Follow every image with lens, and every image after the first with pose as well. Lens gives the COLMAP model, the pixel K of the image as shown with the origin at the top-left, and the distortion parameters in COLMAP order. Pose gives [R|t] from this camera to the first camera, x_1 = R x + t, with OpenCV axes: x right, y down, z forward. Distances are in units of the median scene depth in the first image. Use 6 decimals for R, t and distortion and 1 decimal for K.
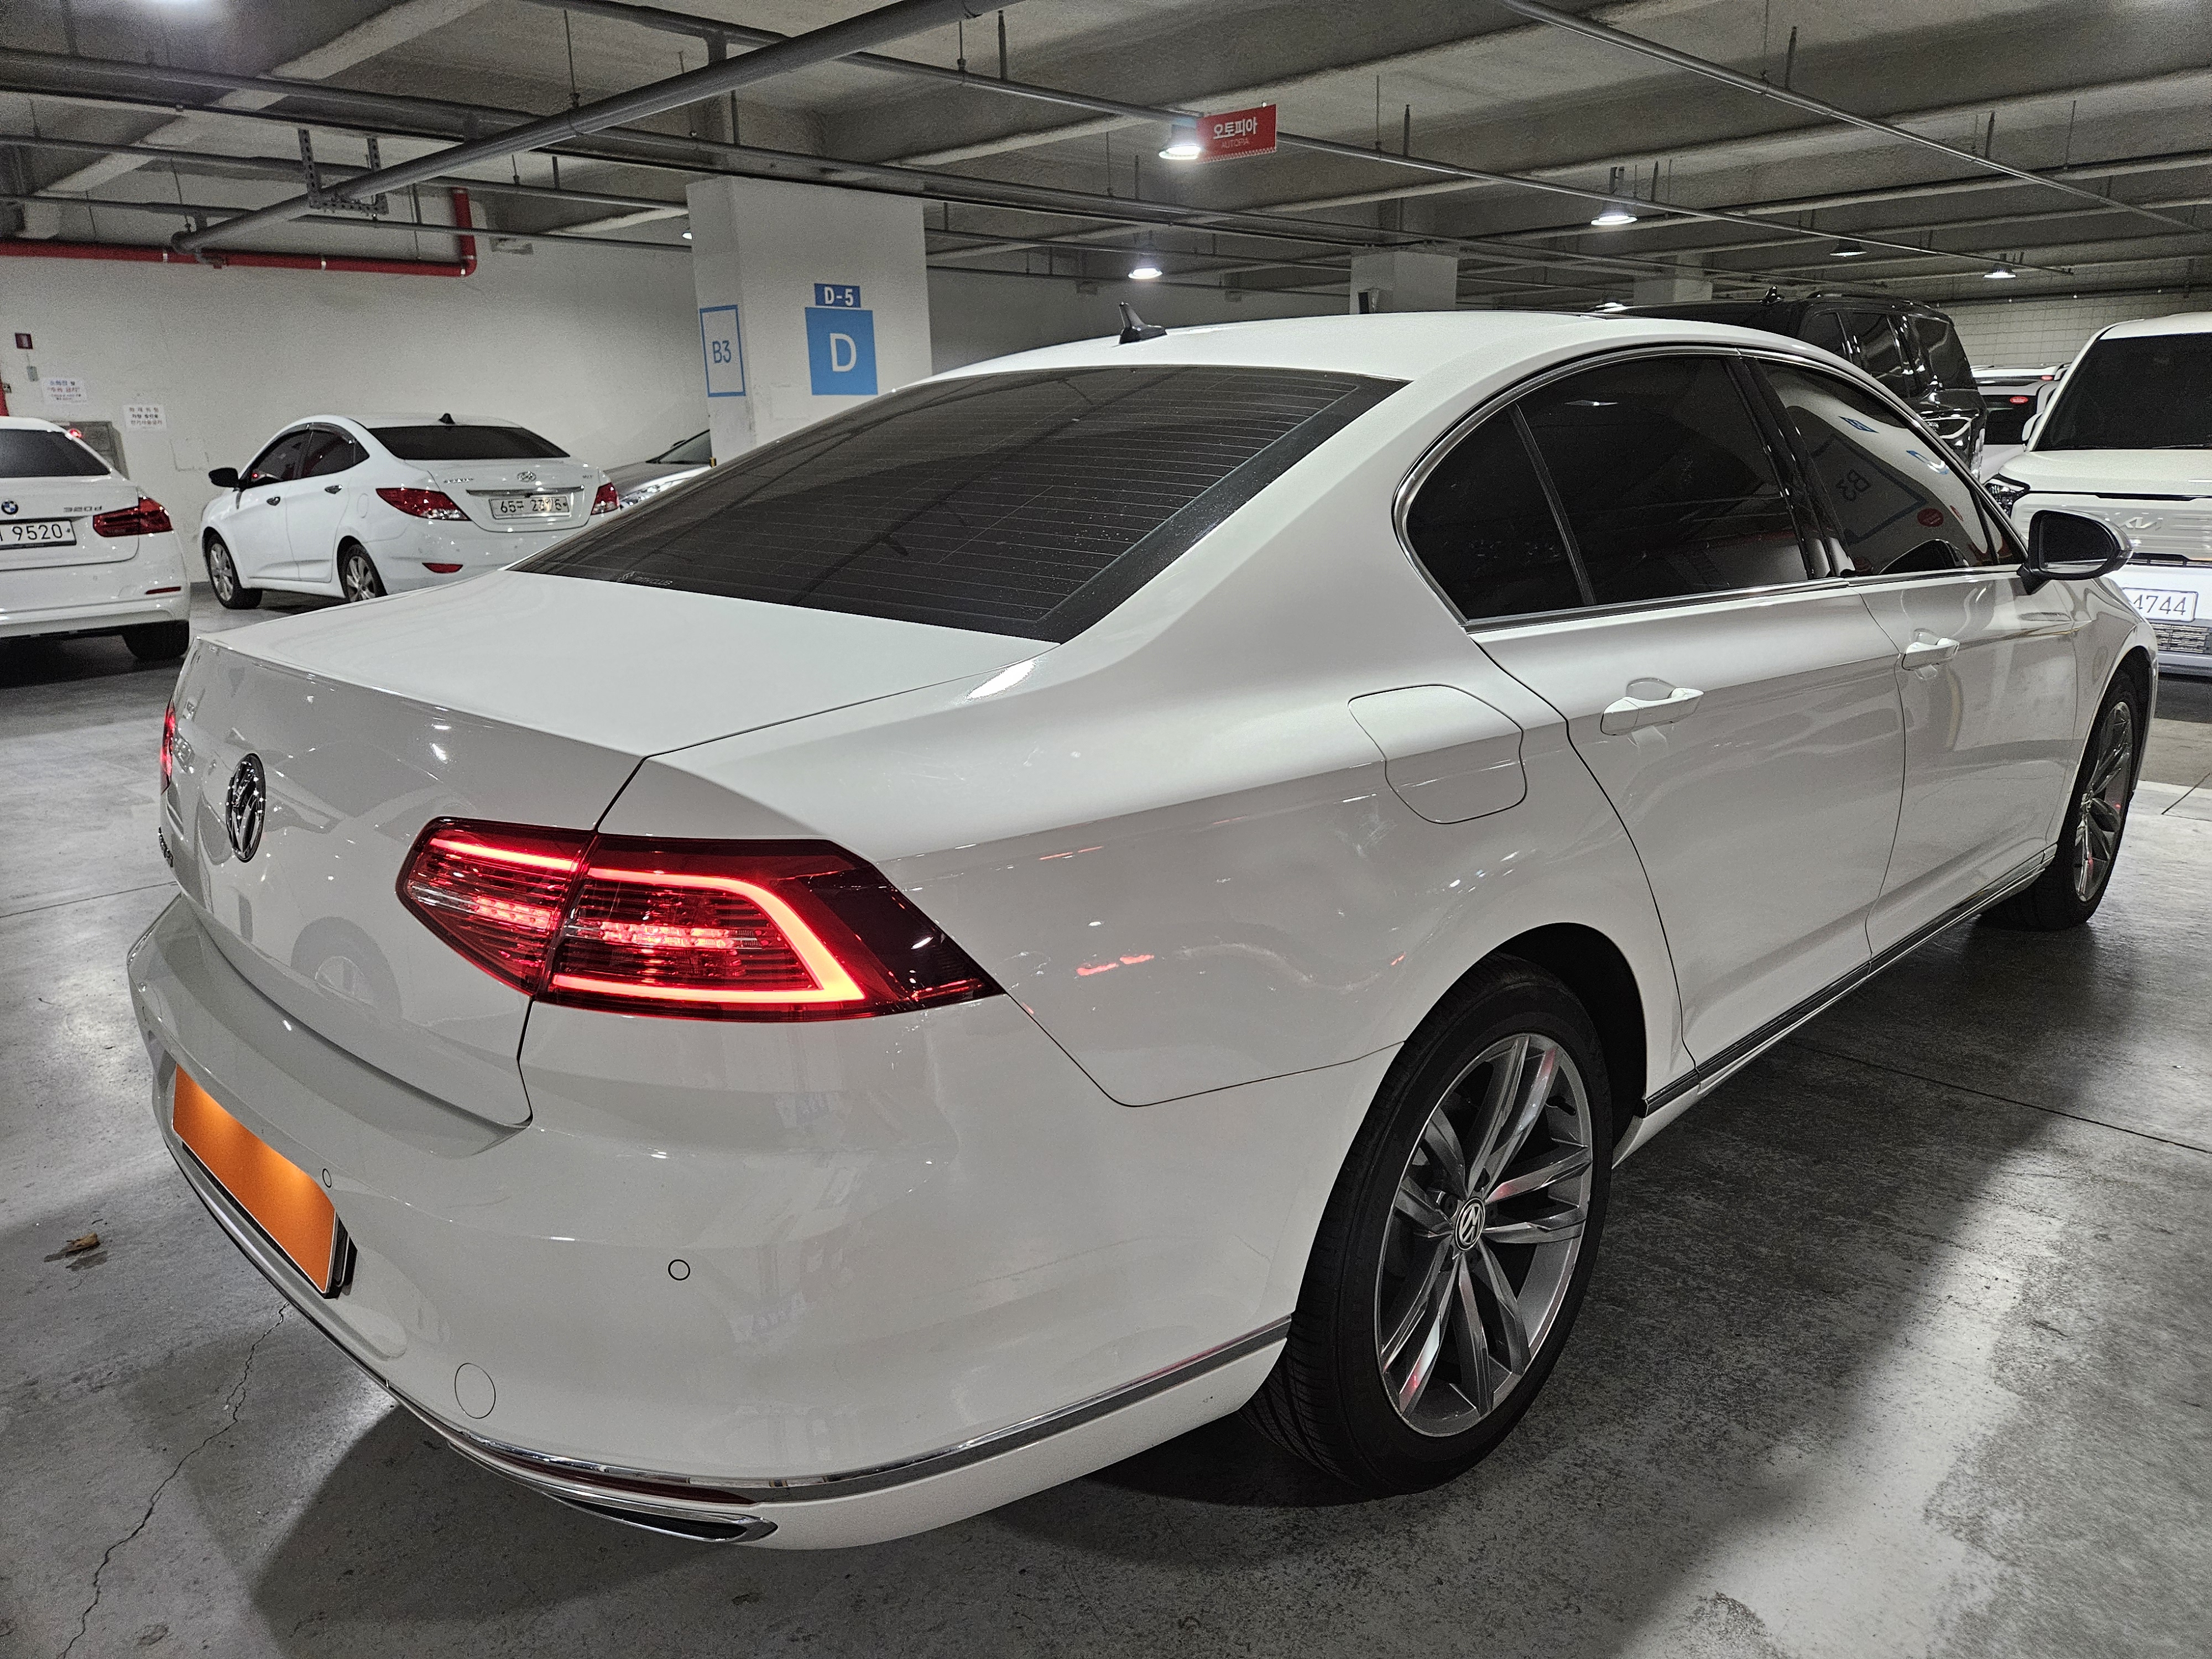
lens RADIAL K [[1521.6, 0, 1117.0], [0, 1521.6, 816.4], [0, 0, 1]] dist [0.045477, -0.044163]
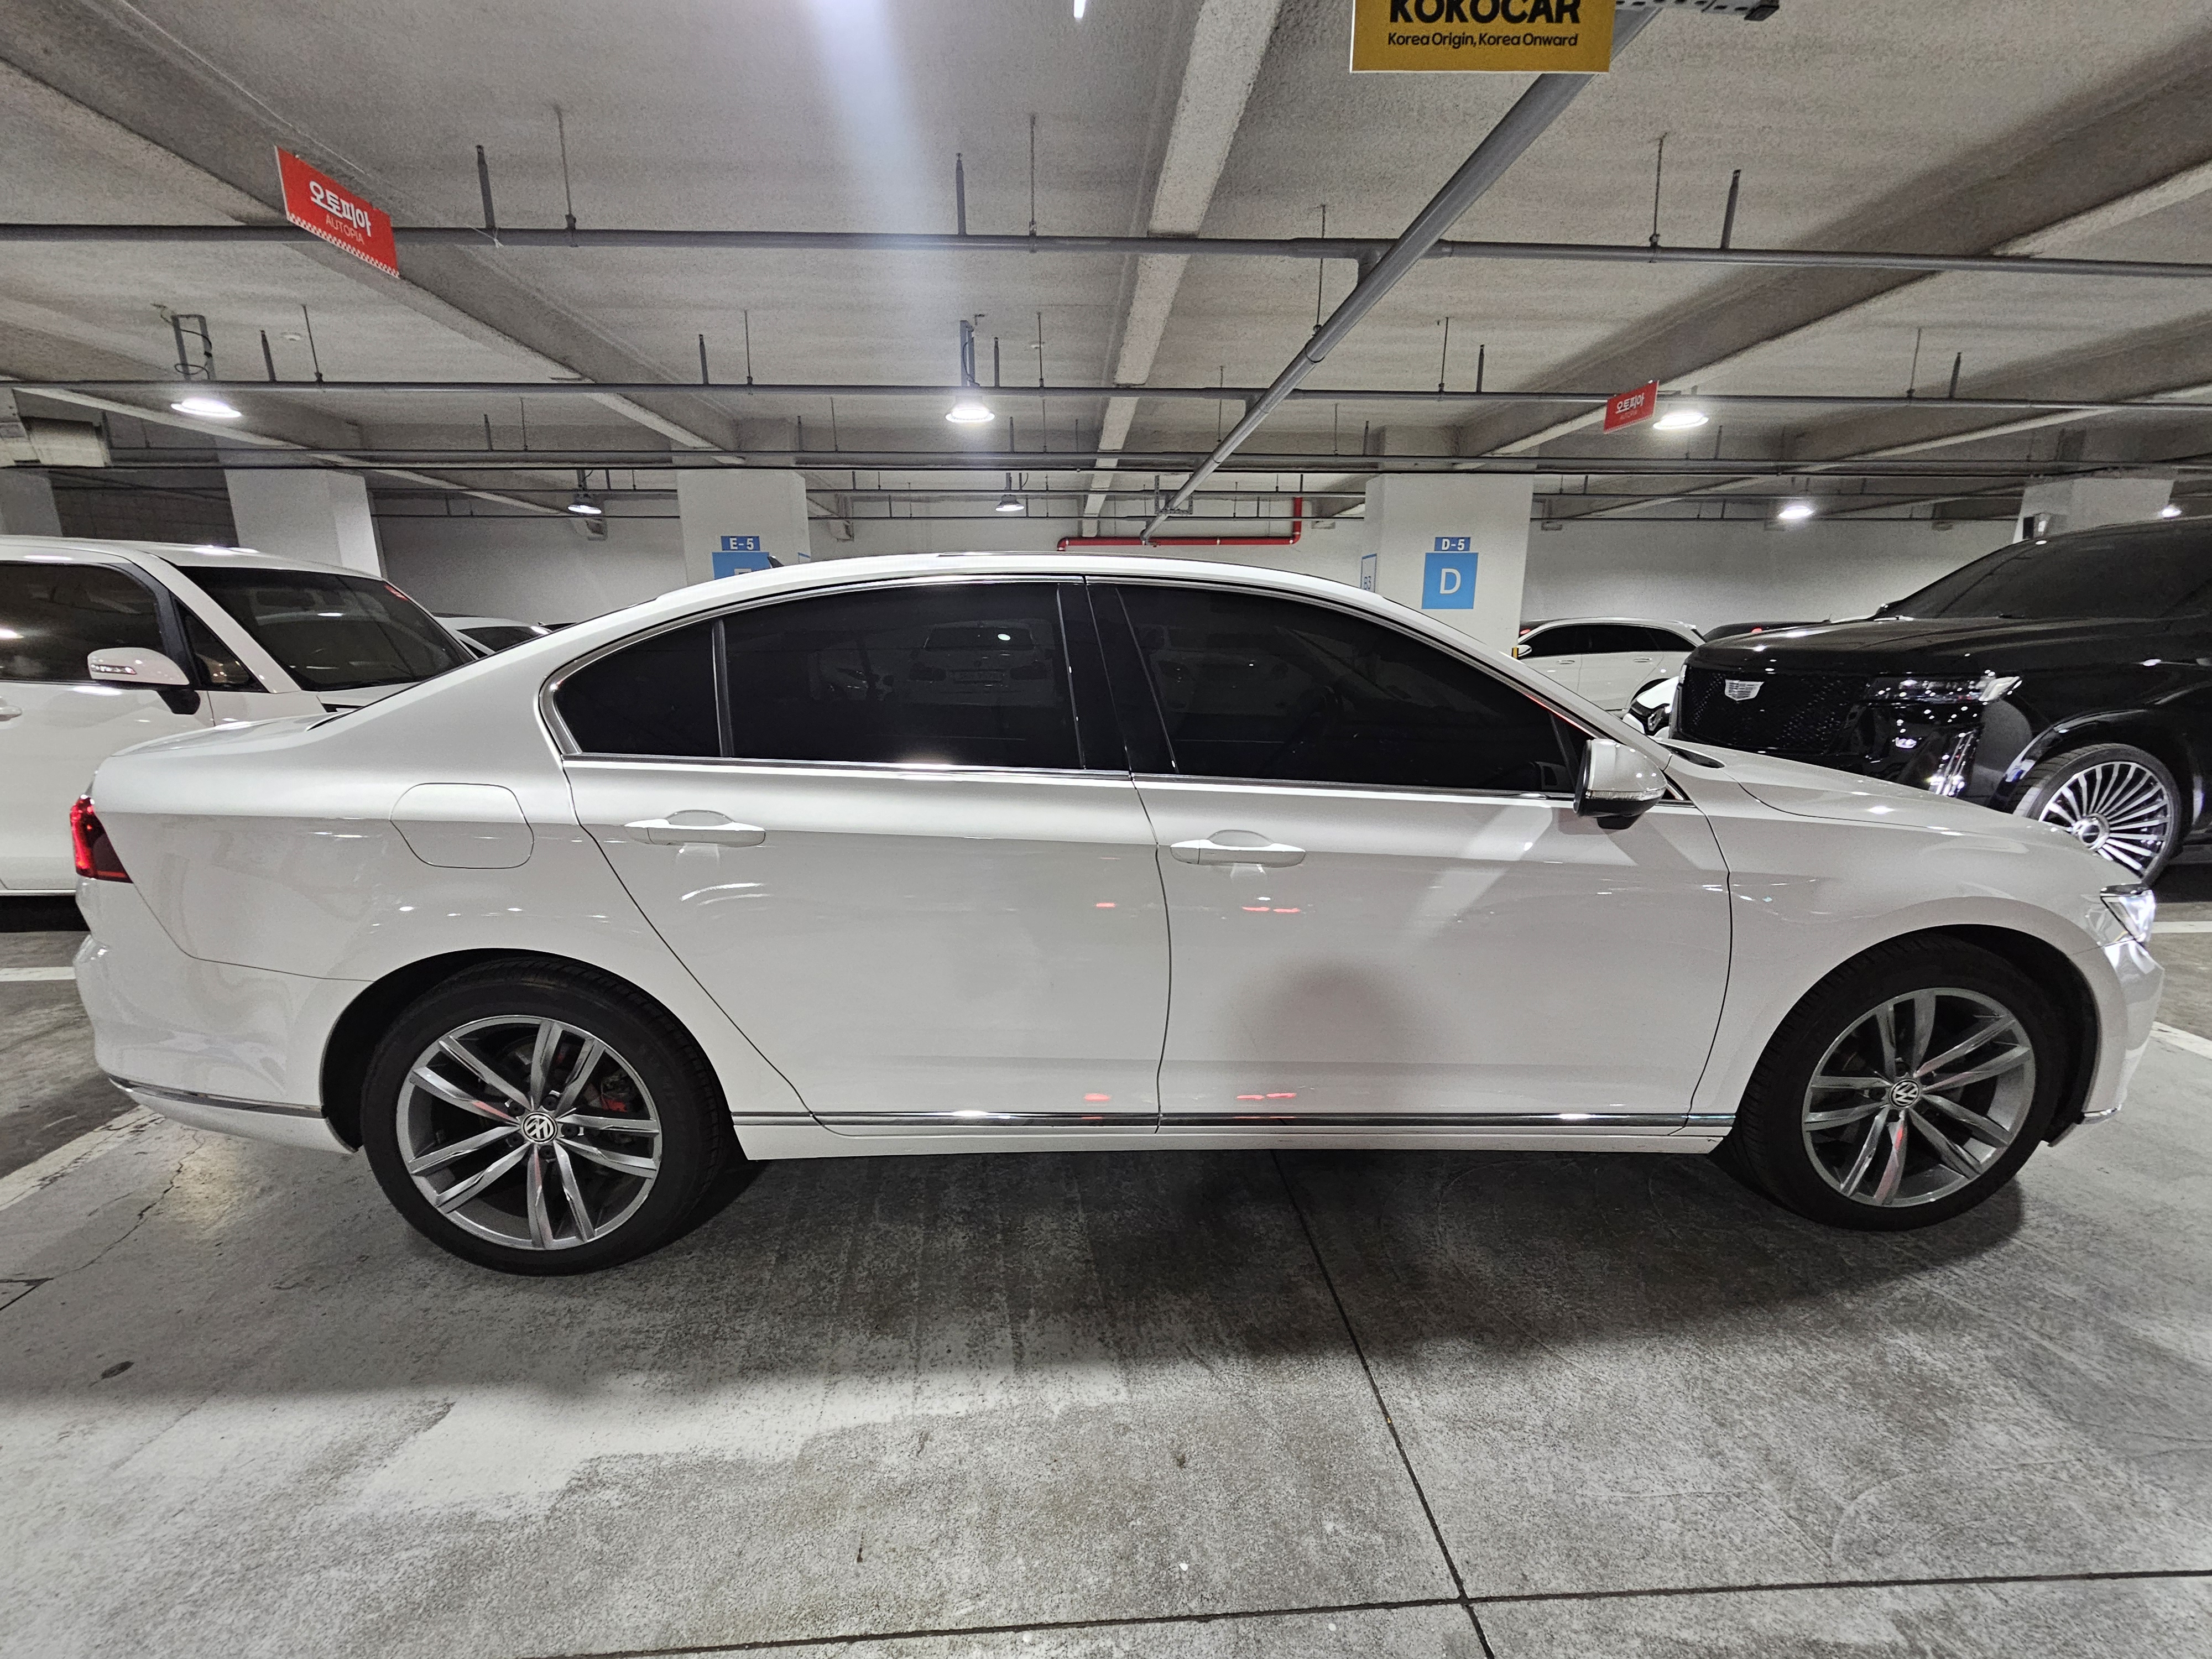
lens RADIAL K [[924.7, 0, 1097.0], [0, 924.7, 834.9], [0, 0, 1]] dist [-0.003035, -0.001389]
pose [[0.729767, 0.160725, -0.664536, 0.214172], [-0.179772, 0.982882, 0.040301, -0.030428], [0.659638, 0.090055, 0.746169, 0.108872]]
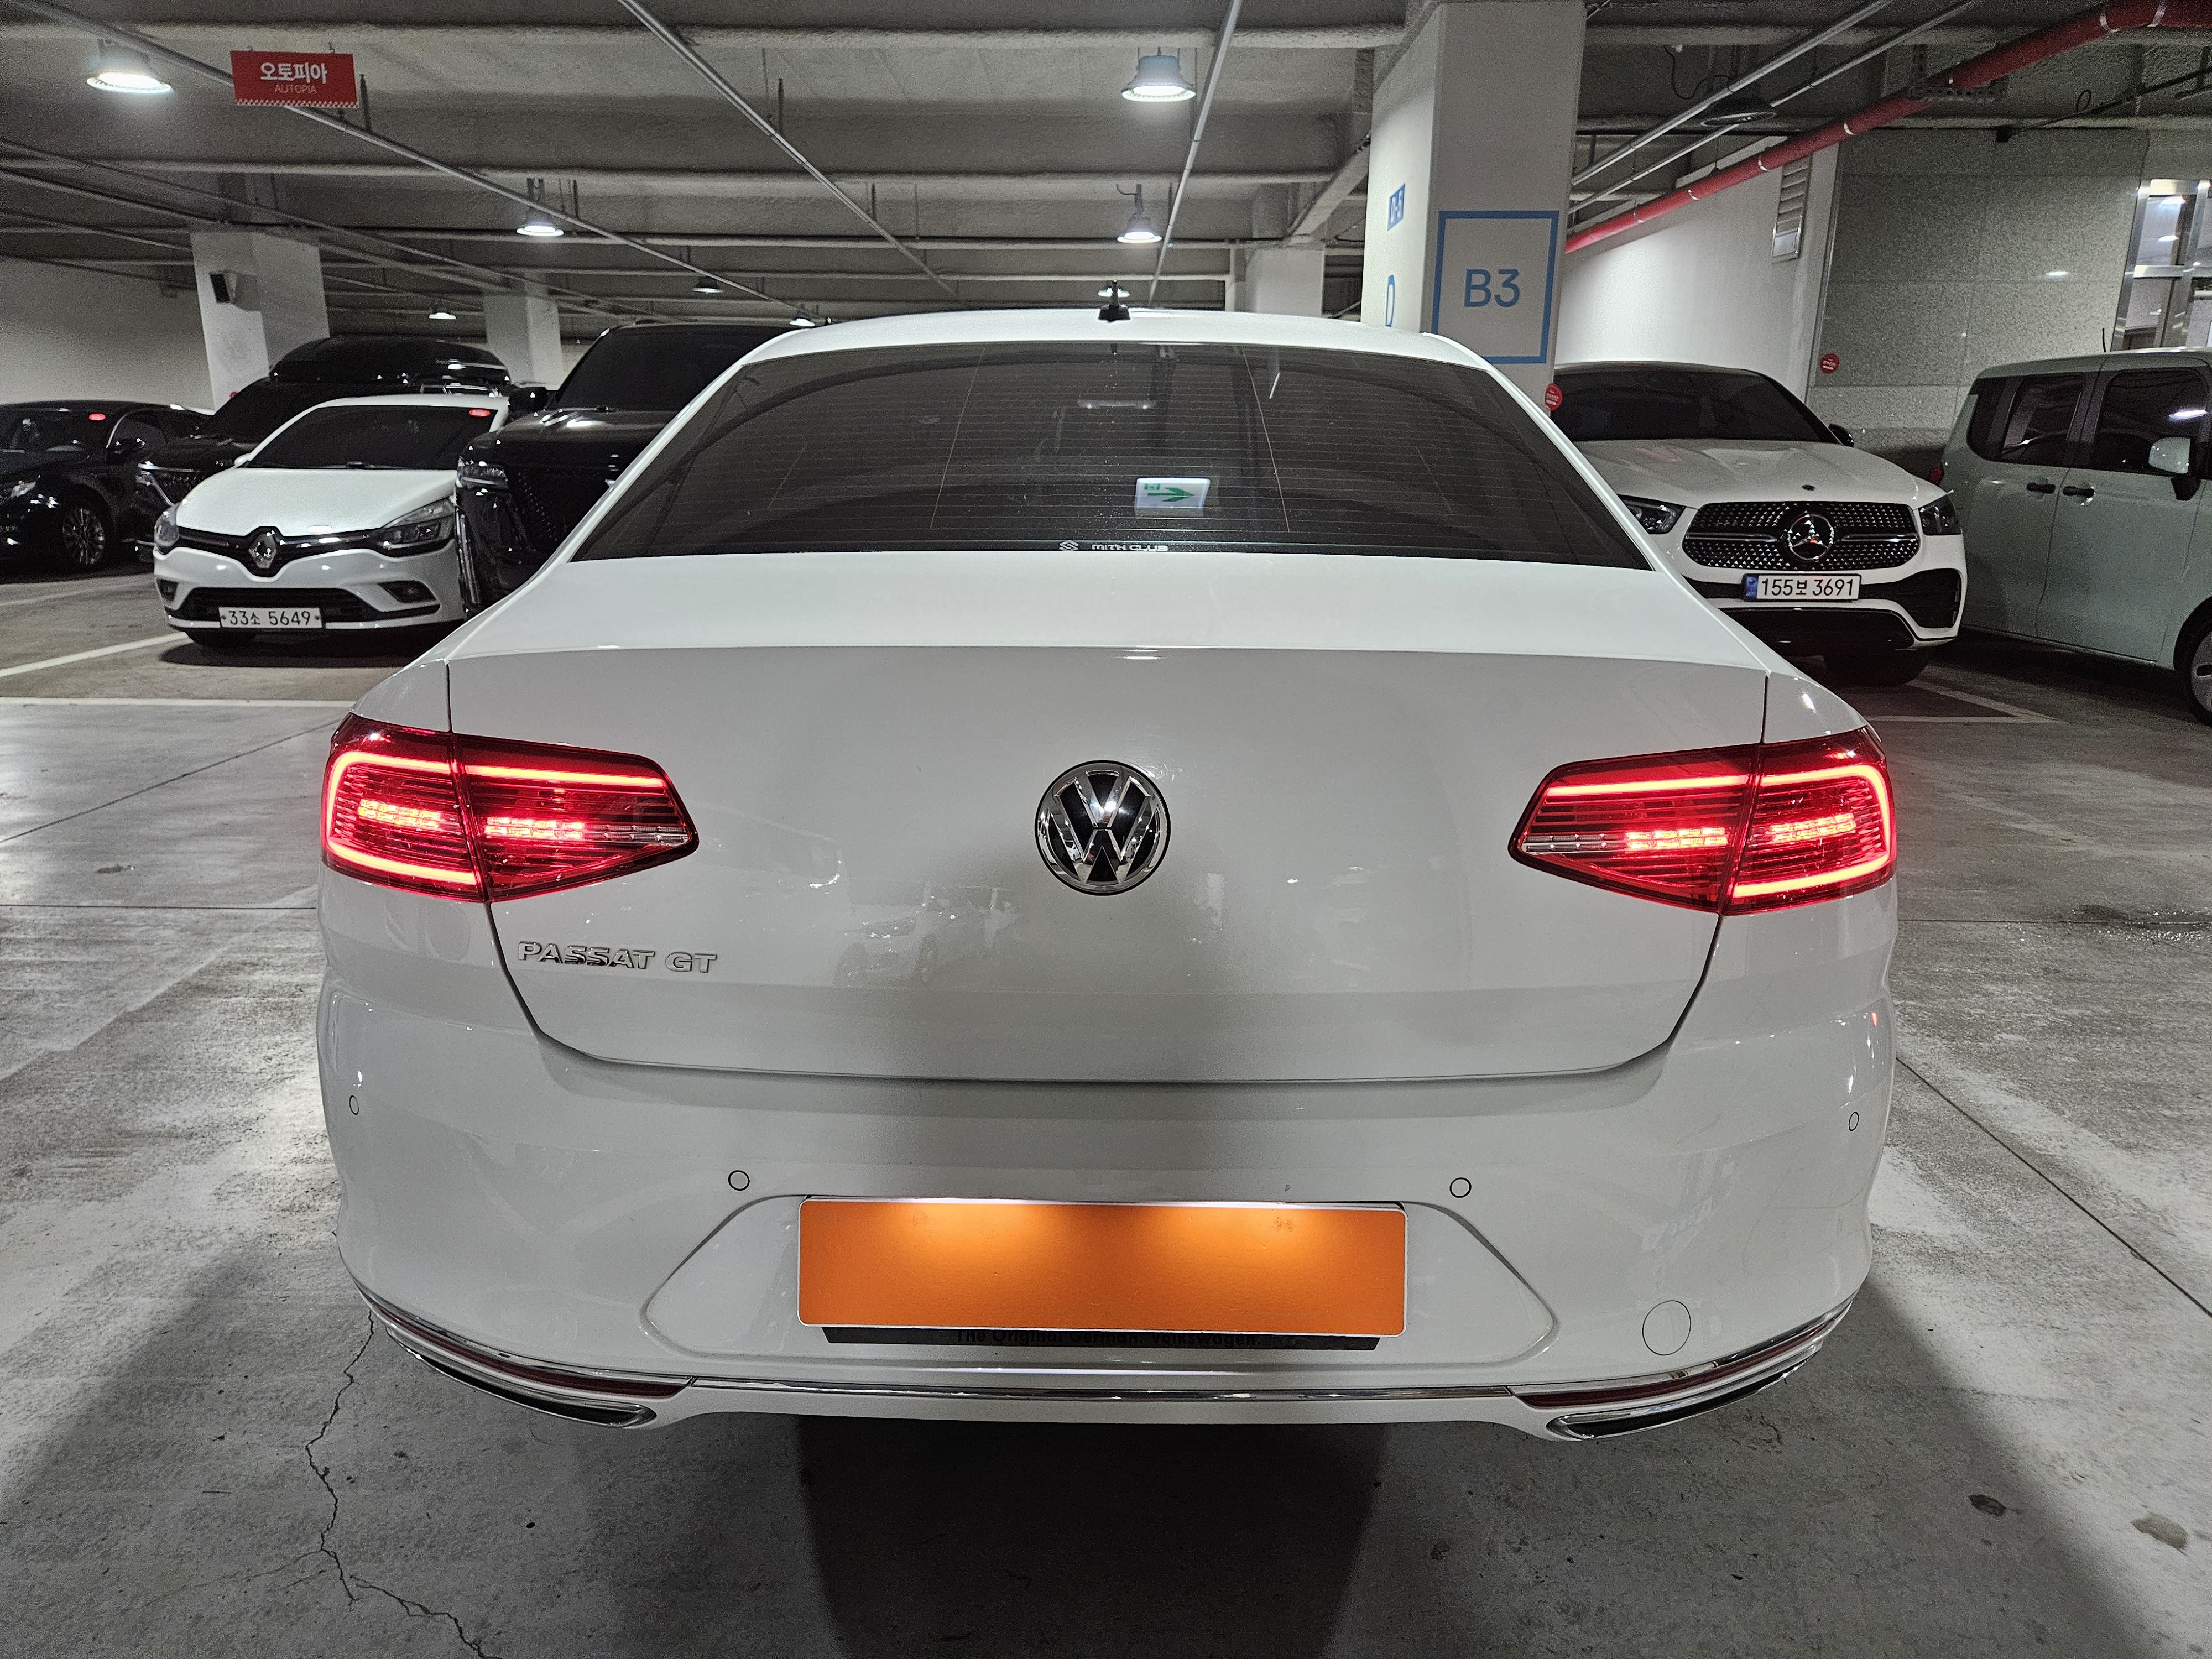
lens RADIAL K [[1521.6, 0, 1083.0], [0, 1521.6, 828.9], [0, 0, 1]] dist [0.045477, -0.044163]
pose [[0.729059, -0.136350, 0.670732, -0.160085], [0.140473, 0.988904, 0.048341, -0.005591], [-0.669881, 0.058977, 0.740123, 0.060562]]
